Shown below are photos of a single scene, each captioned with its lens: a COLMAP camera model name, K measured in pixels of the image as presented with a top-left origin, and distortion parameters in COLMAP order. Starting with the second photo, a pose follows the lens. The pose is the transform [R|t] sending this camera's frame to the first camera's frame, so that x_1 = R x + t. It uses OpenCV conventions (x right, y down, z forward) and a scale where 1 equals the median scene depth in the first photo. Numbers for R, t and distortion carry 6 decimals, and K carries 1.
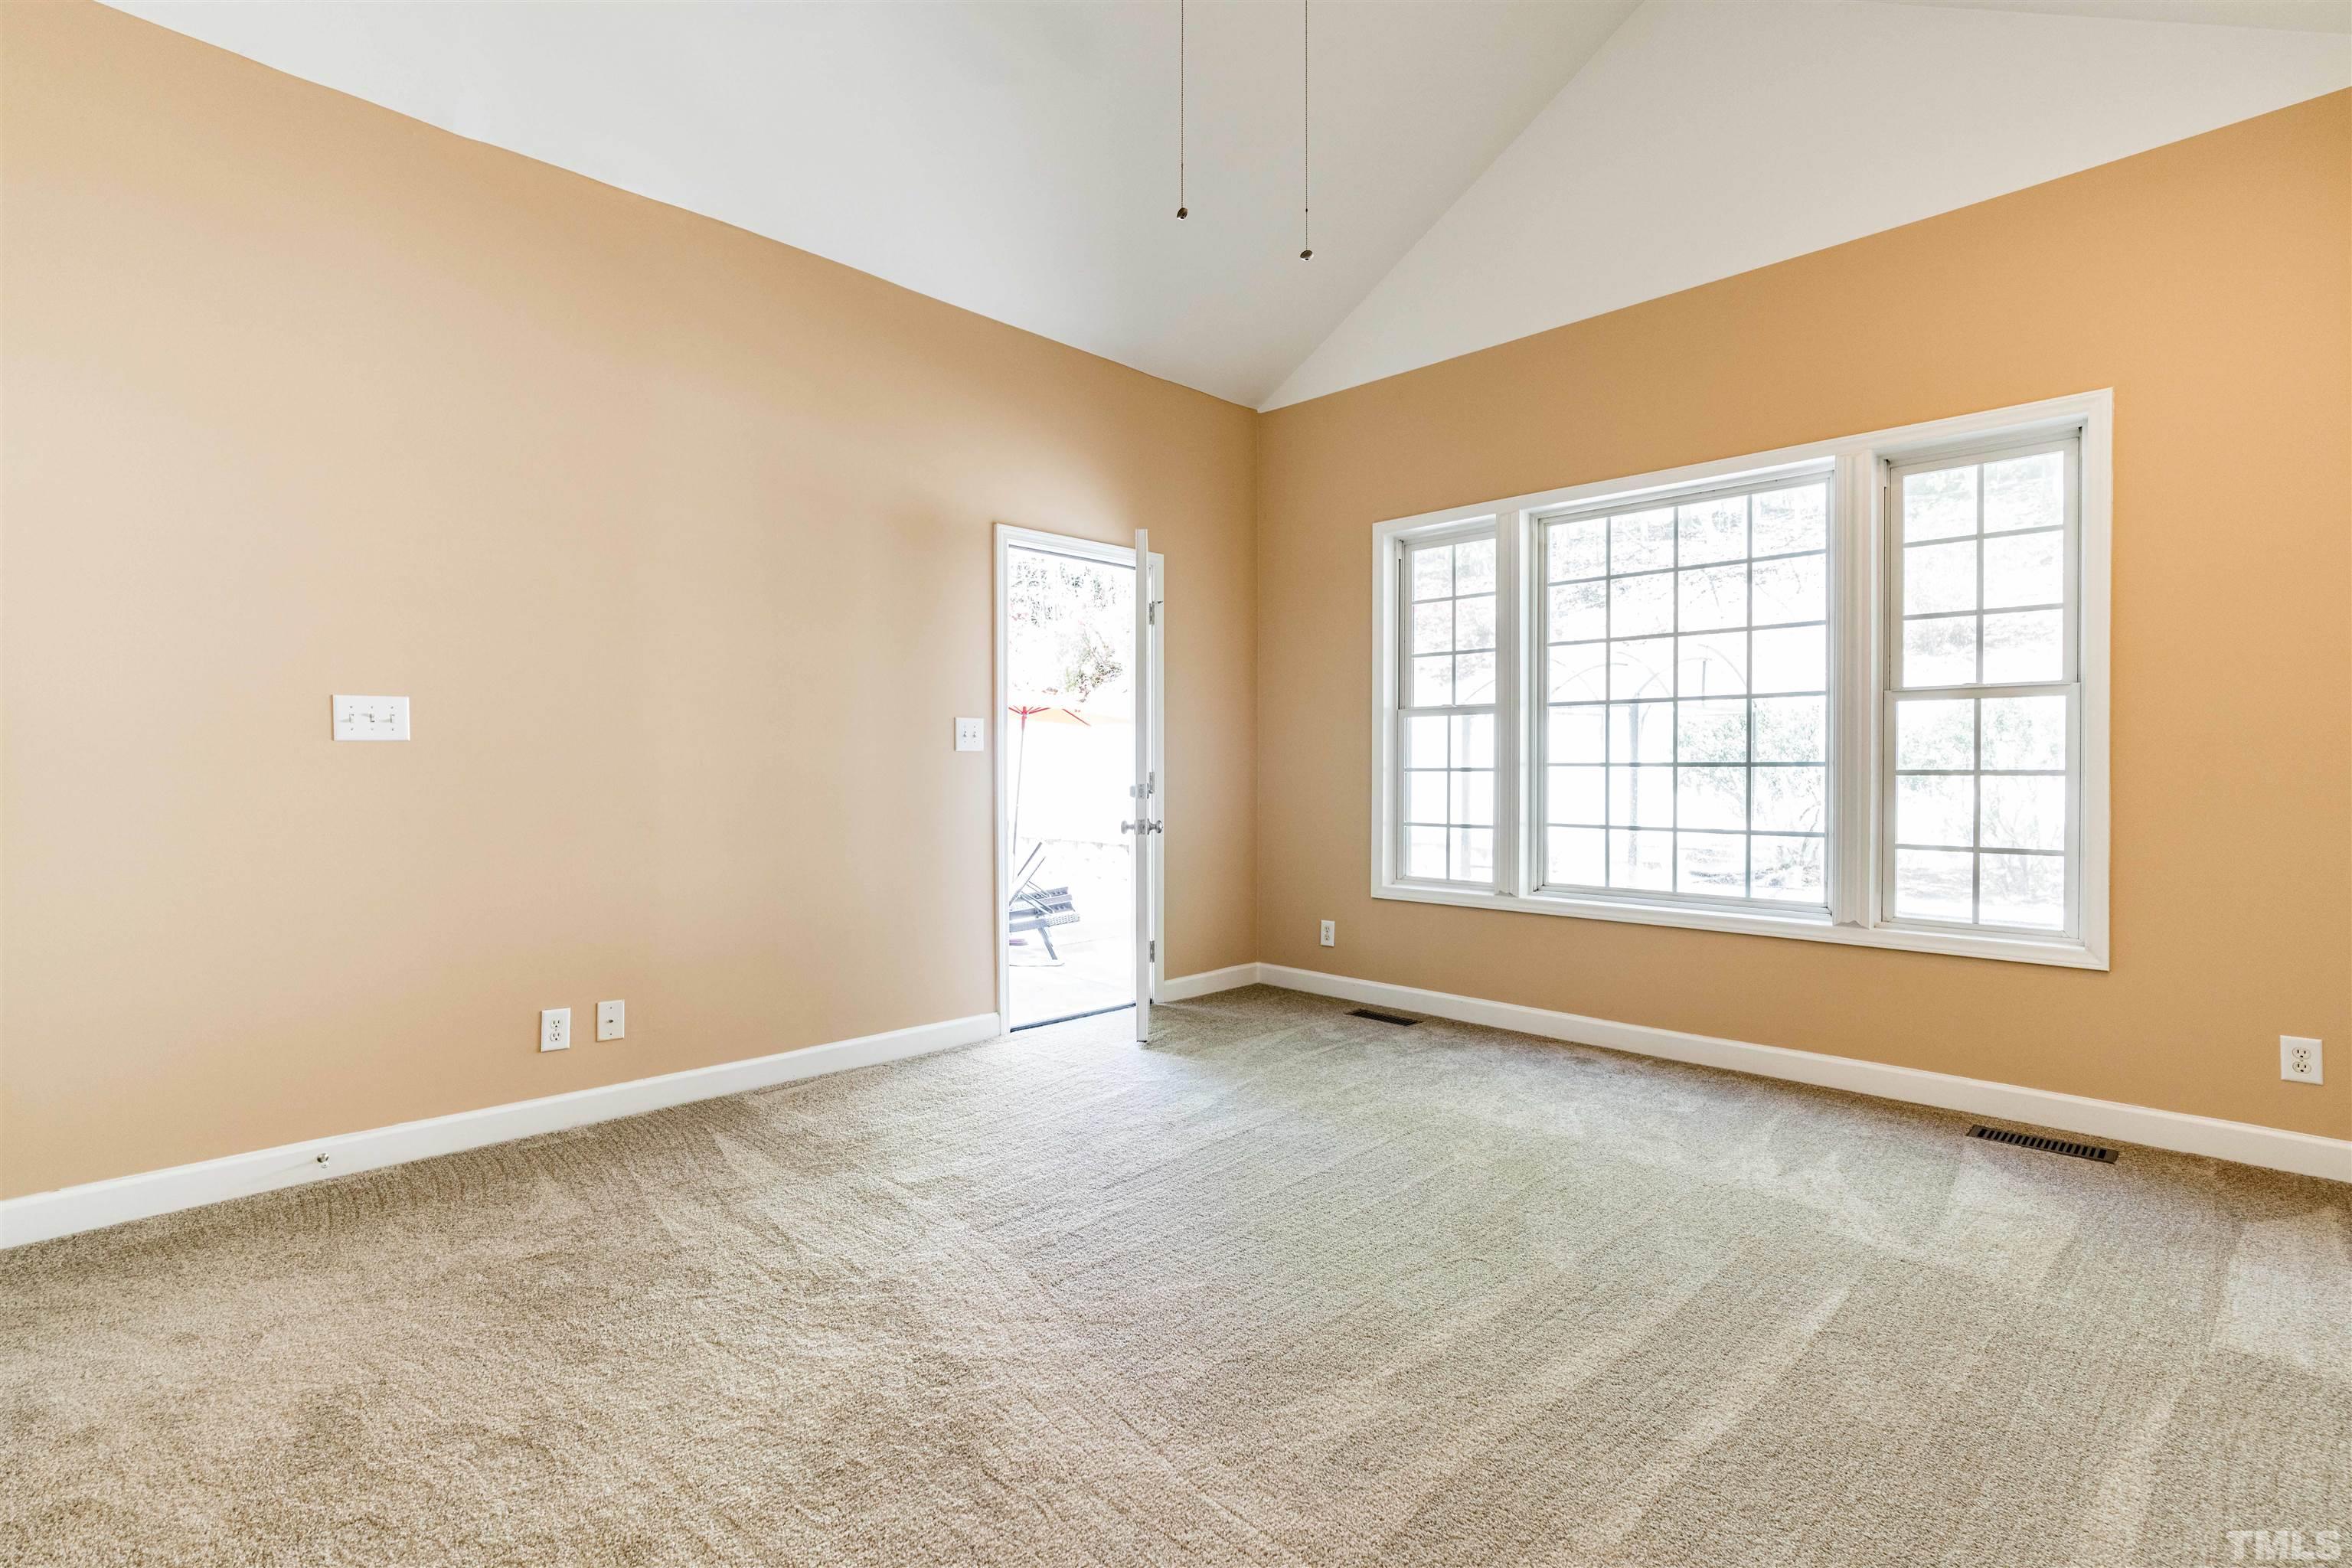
lens RADIAL K [[1125.5, 0, 1171.6], [0, 1125.5, 763.7], [0, 0, 1]] dist [0.001020, 0.000096]
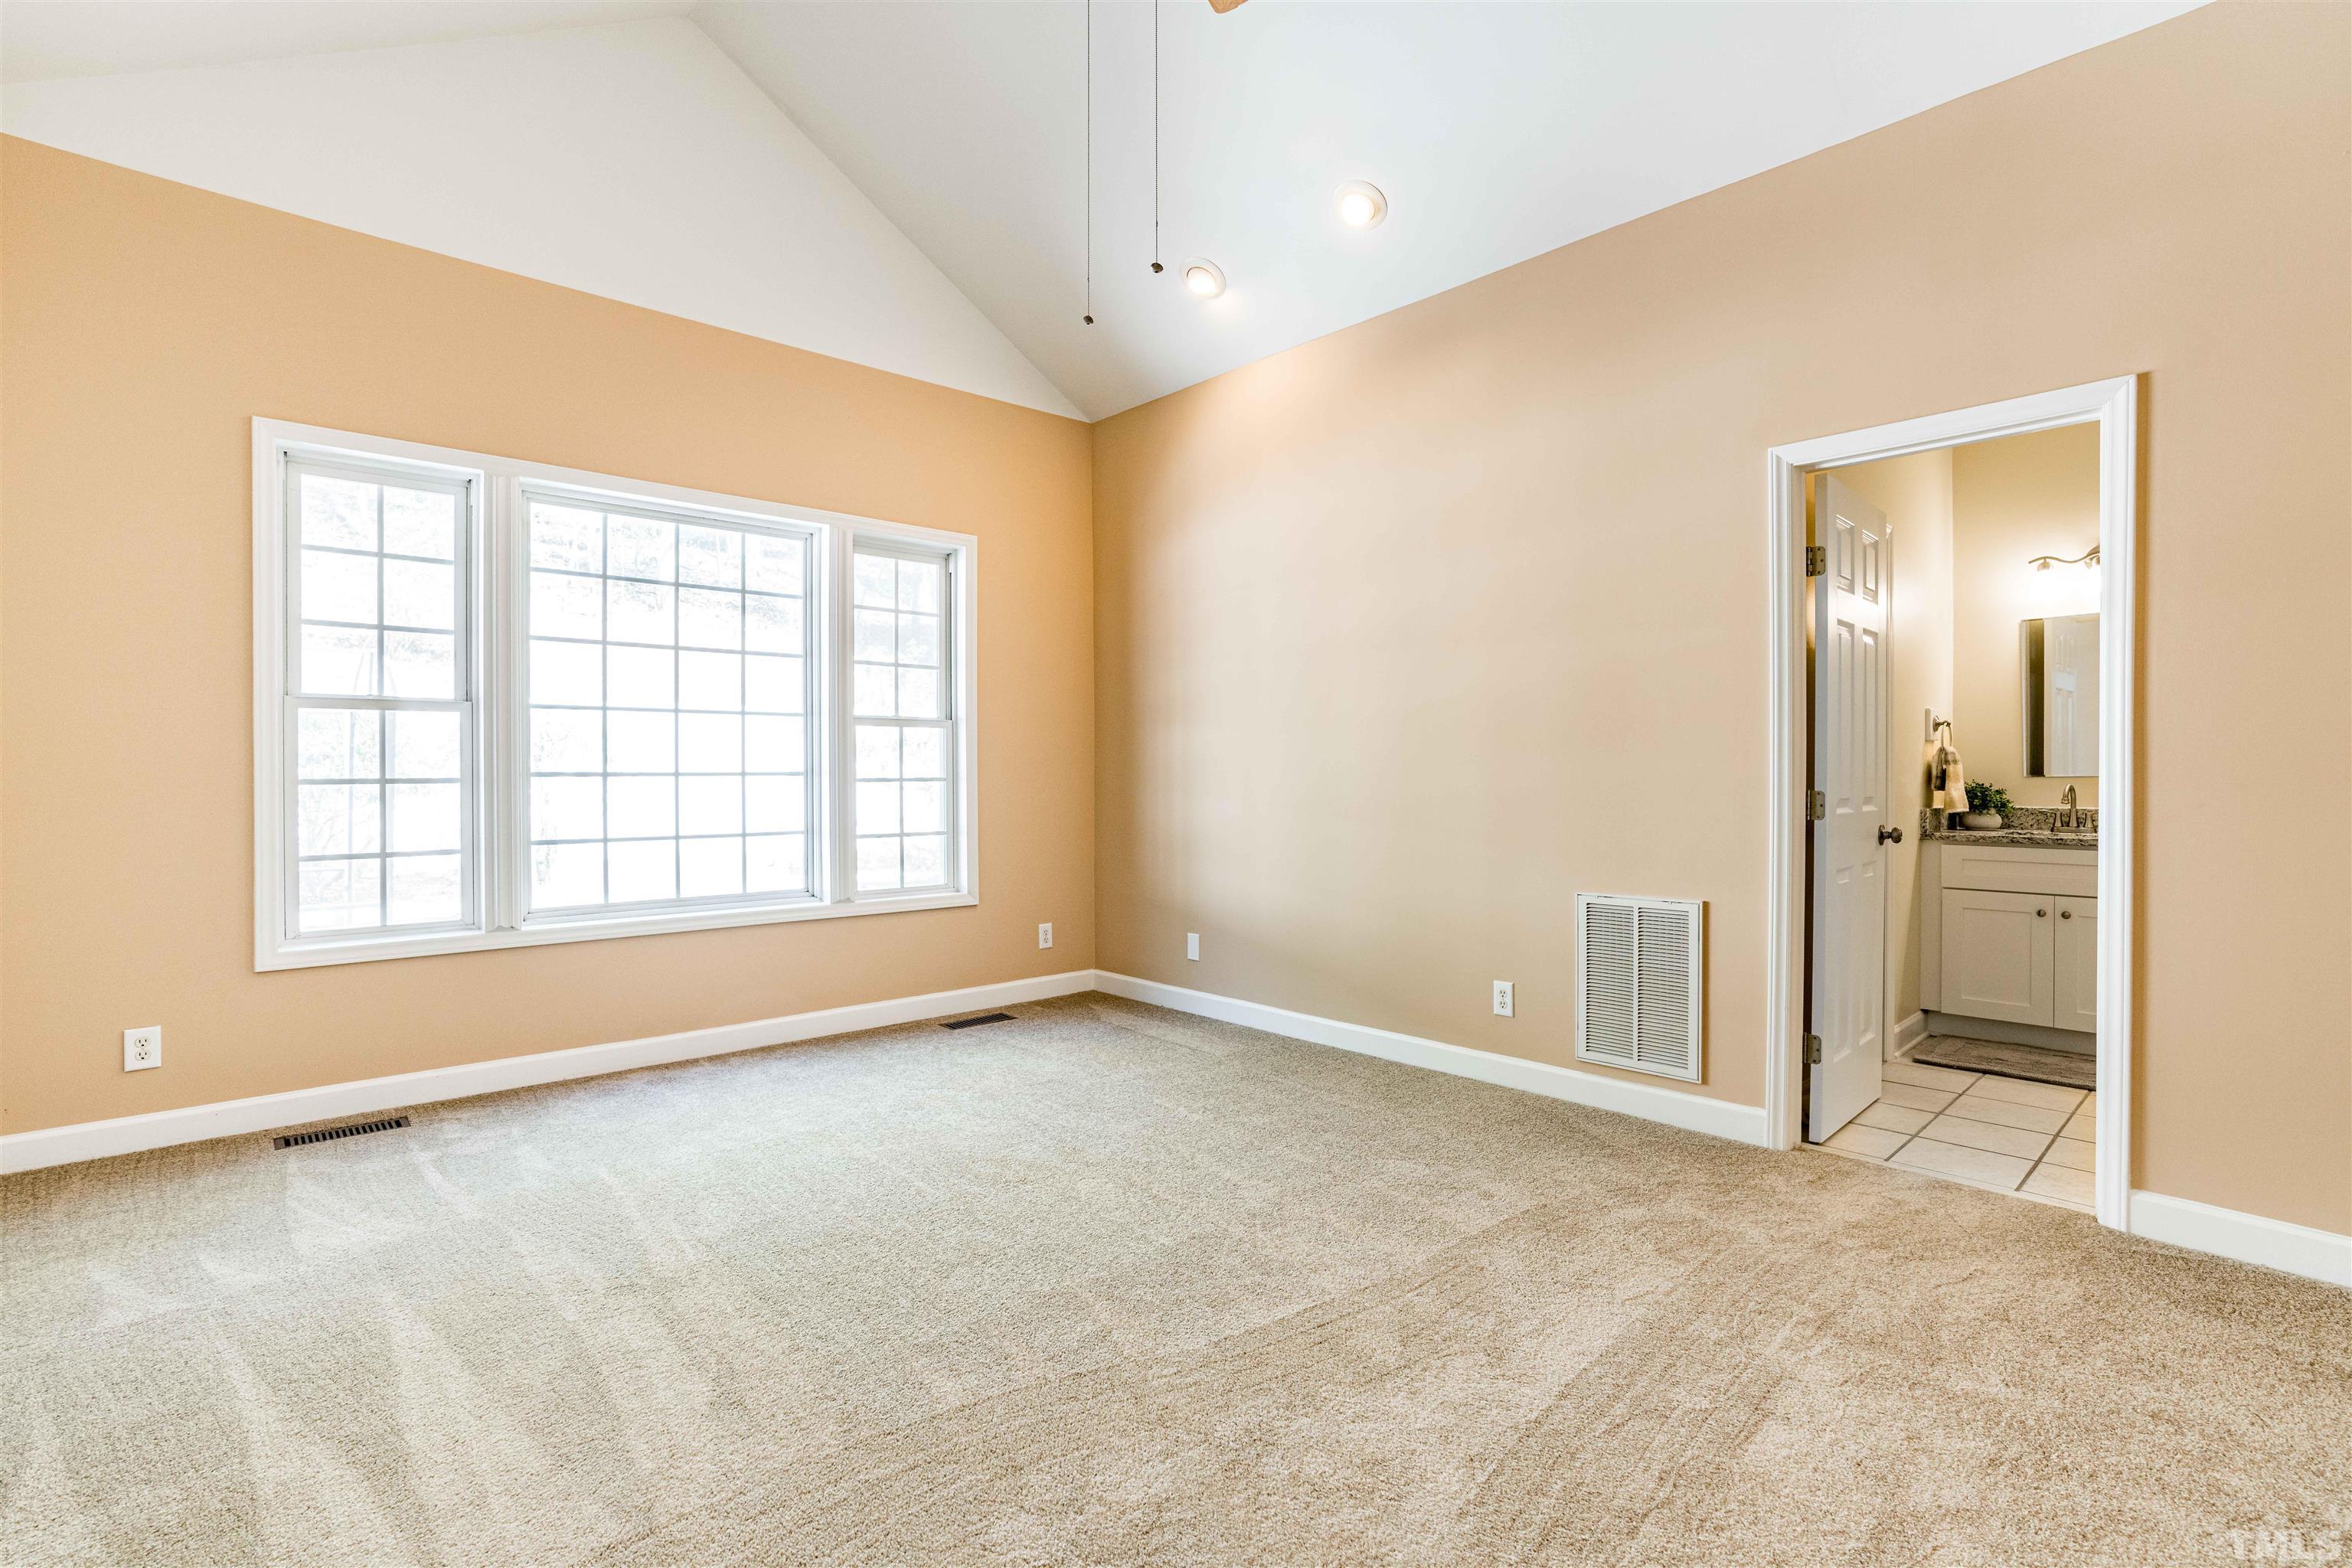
lens RADIAL K [[1075.6, 0, 1171.3], [0, 1075.6, 774.8], [0, 0, 1]] dist [-0.040912, 0.023678]
pose [[0.049304, -0.002324, 0.998781, -0.467461], [-0.000535, 0.999997, 0.002353, -0.001122], [-0.998784, -0.000650, 0.049302, 0.464211]]
